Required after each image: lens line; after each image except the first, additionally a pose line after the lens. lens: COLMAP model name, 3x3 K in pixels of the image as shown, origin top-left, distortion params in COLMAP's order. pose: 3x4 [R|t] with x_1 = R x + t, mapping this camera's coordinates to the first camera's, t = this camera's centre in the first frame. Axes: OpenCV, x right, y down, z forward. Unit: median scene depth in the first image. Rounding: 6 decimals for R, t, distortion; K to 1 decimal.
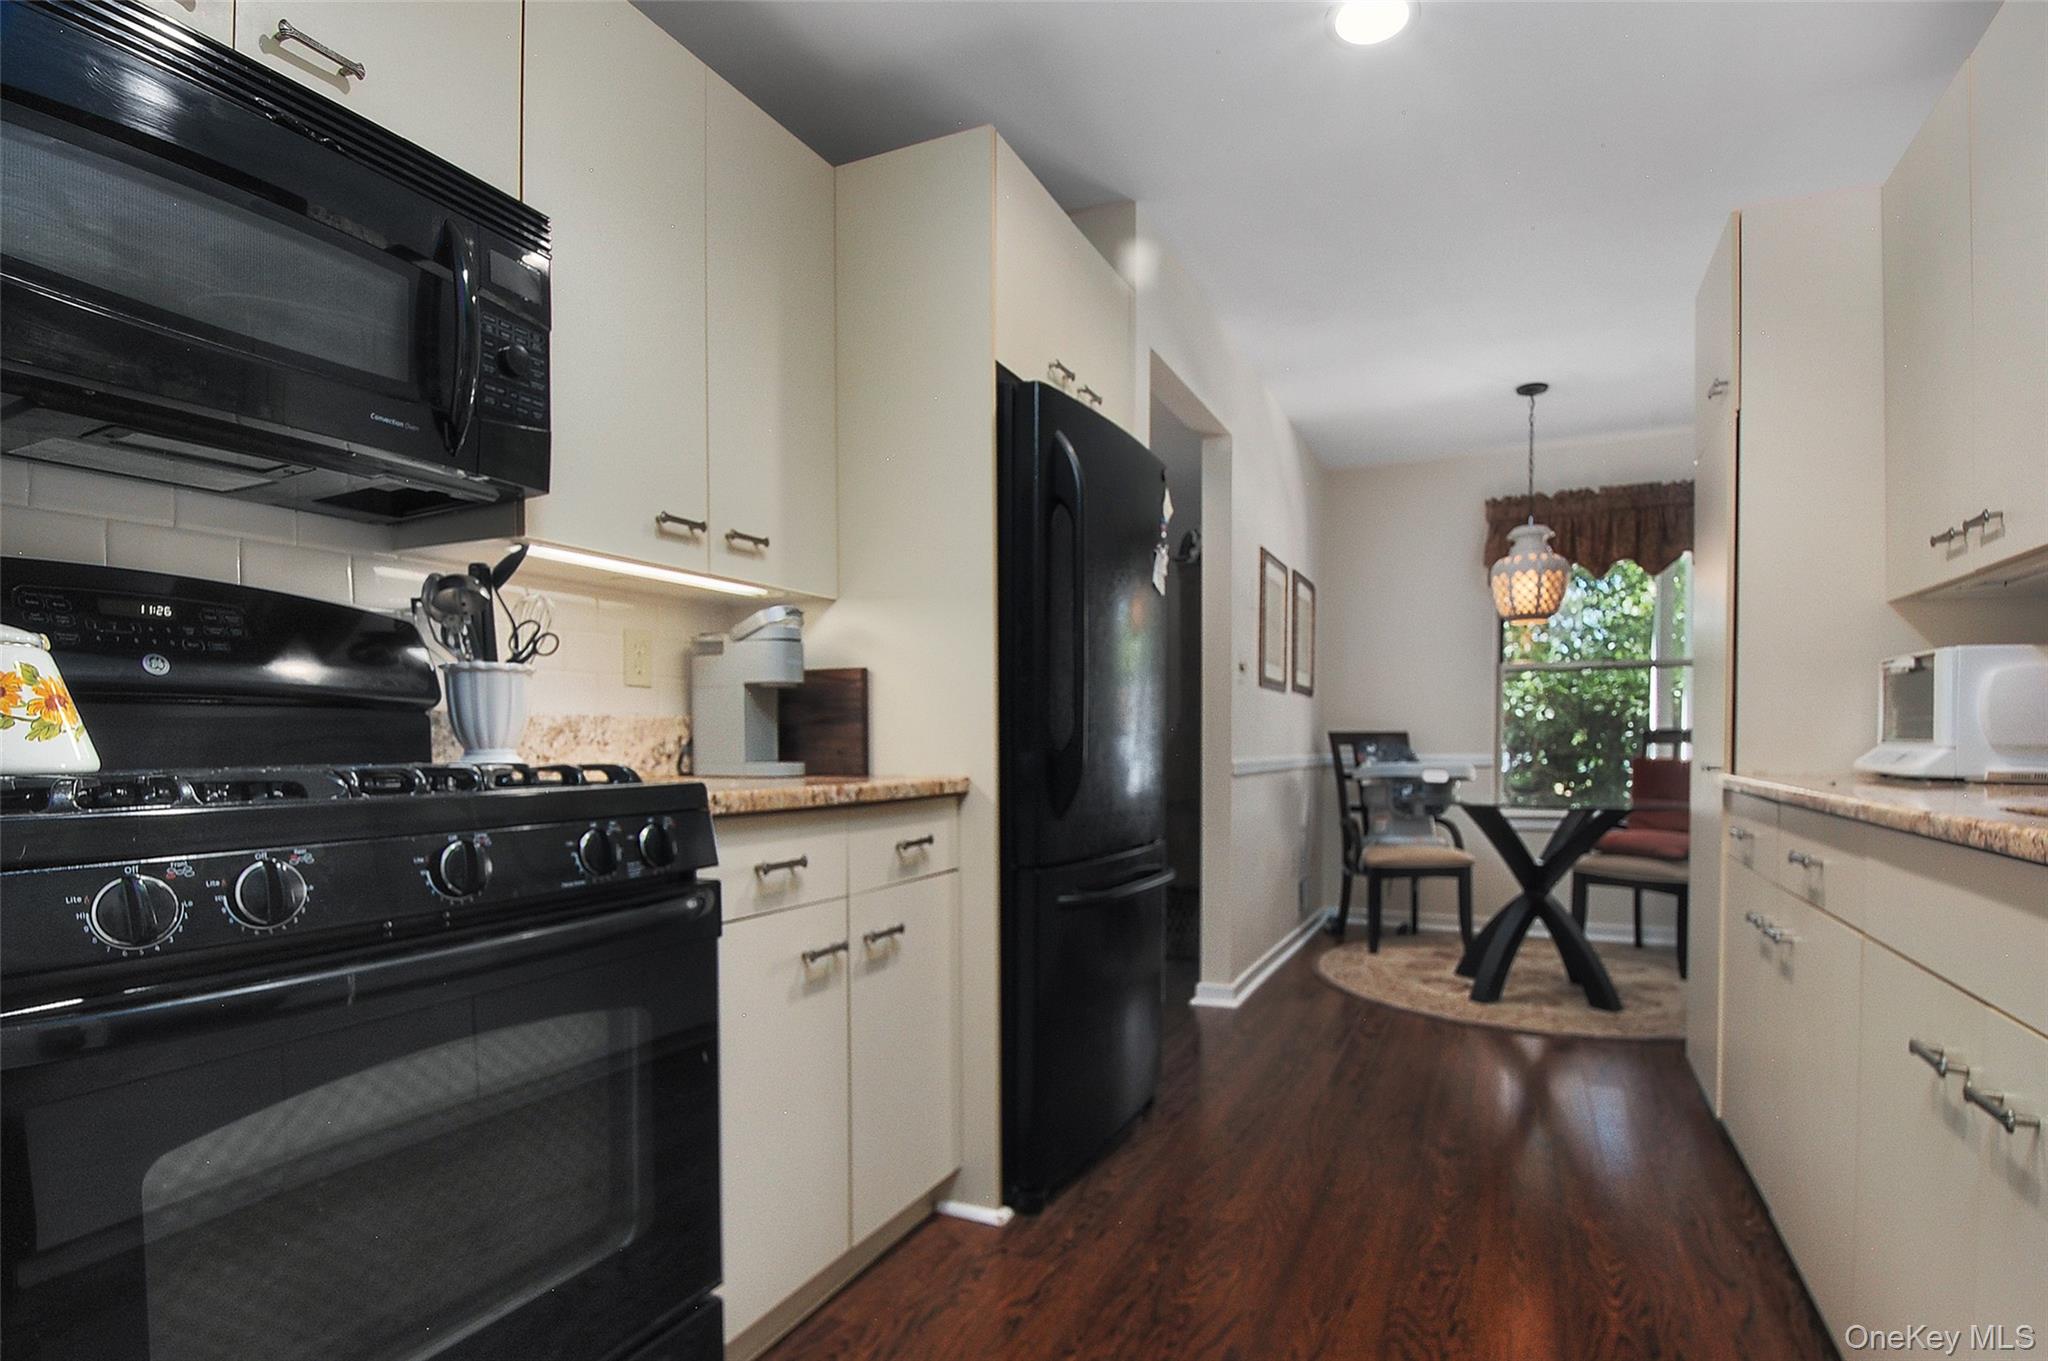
lens RADIAL K [[1130.8, 0, 1085.4], [0, 1130.8, 694.2], [0, 0, 1]] dist [-0.001906, -0.000497]
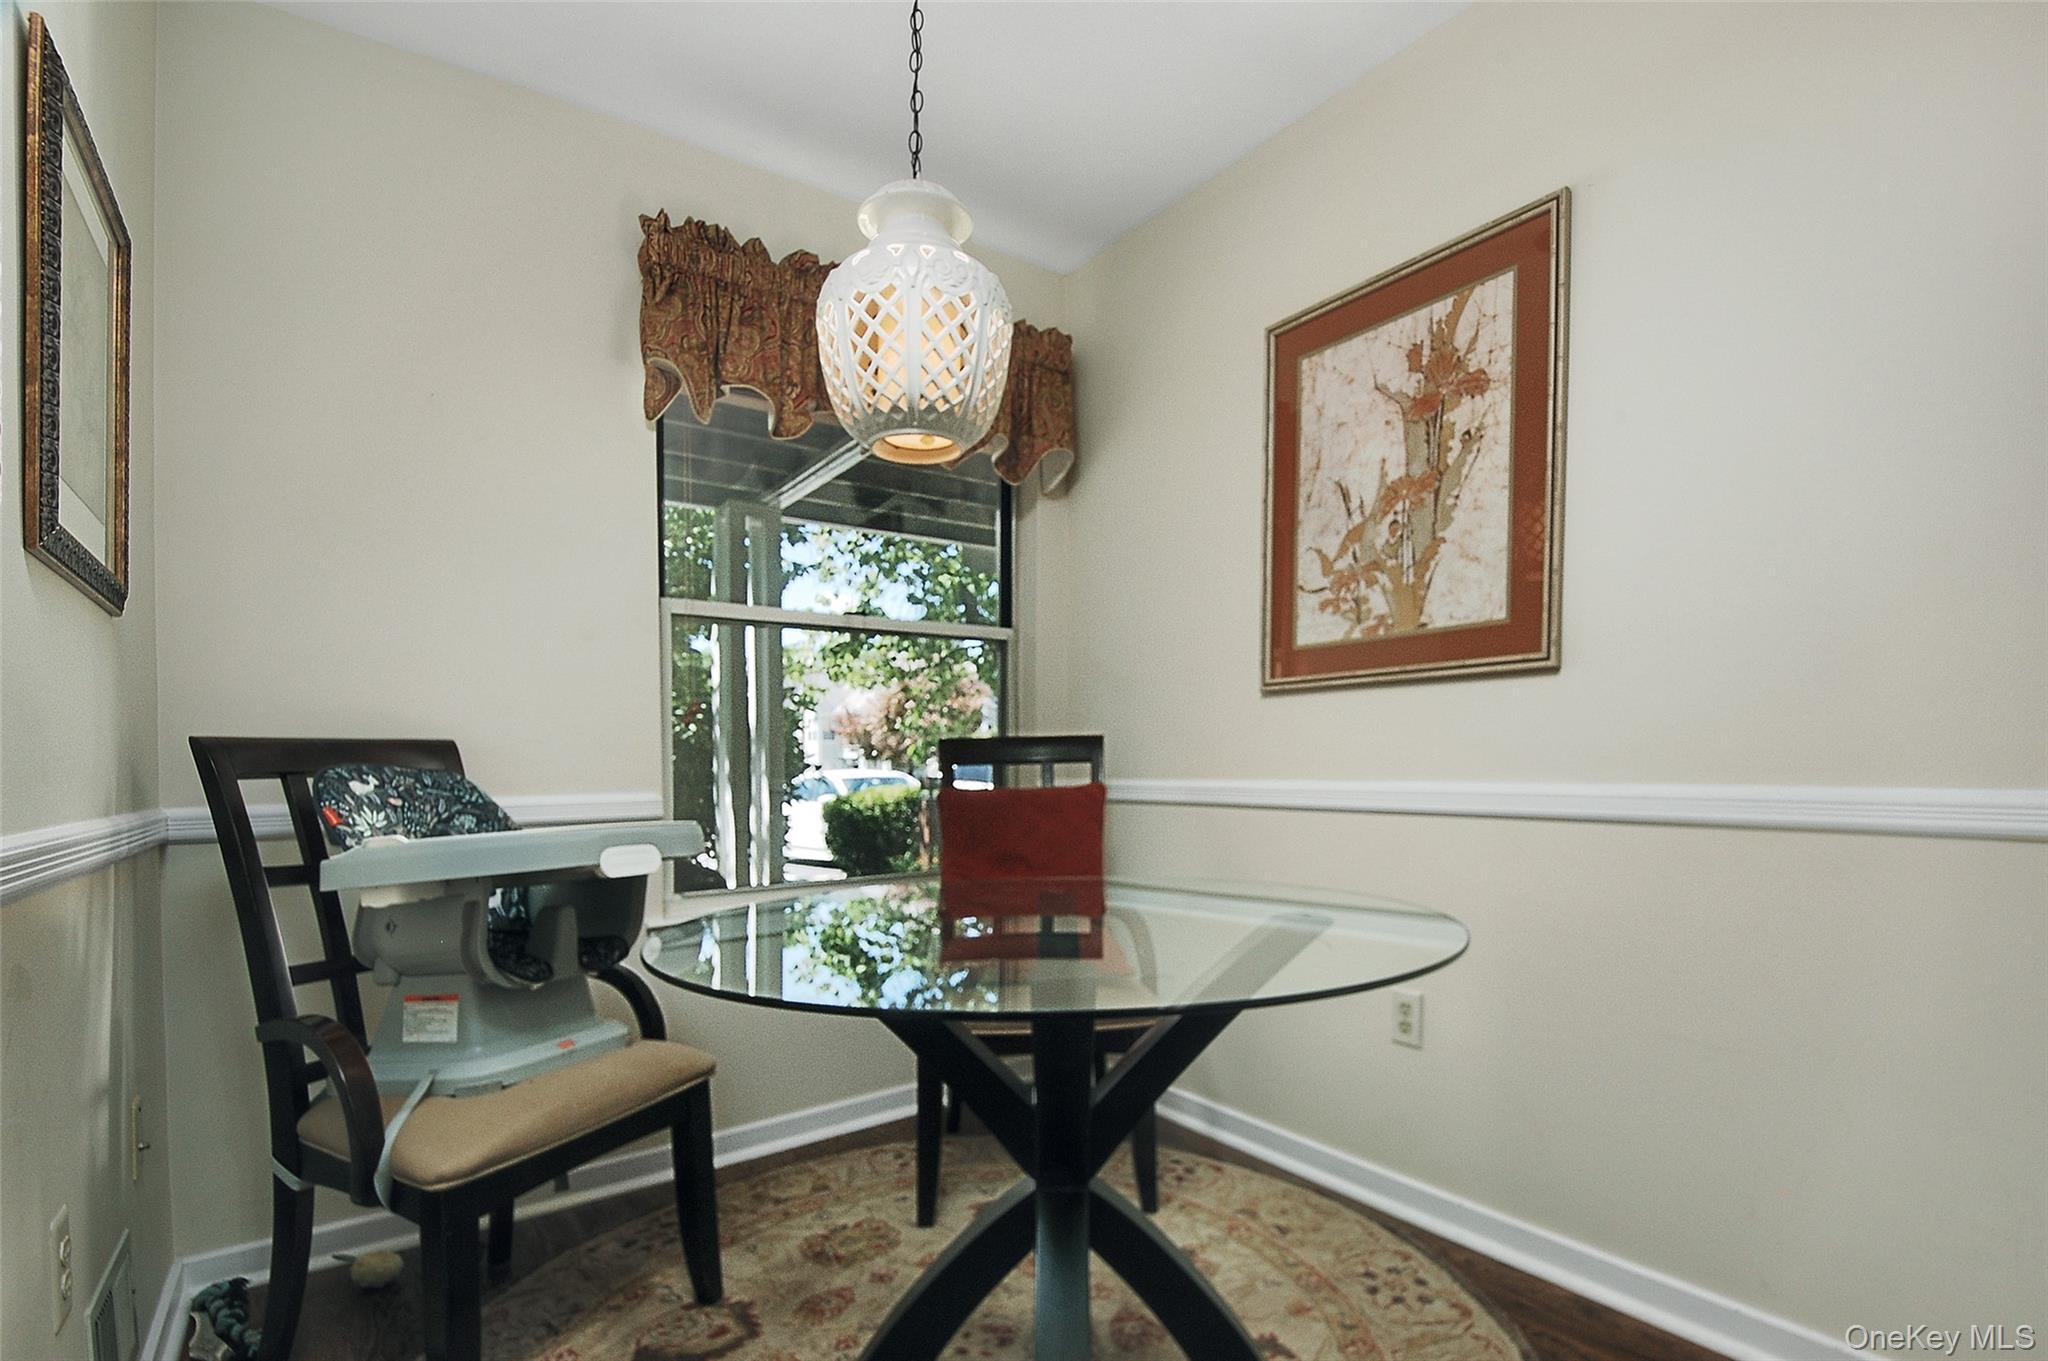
lens RADIAL K [[933.8, 0, 1019.3], [0, 933.8, 768.6], [0, 0, 1]] dist [-0.008964, -0.000299]
pose [[0.481704, -0.013889, 0.876224, 0.118492], [-0.022202, 0.999360, 0.028046, 0.034102], [-0.876053, -0.032964, 0.481087, 0.777940]]
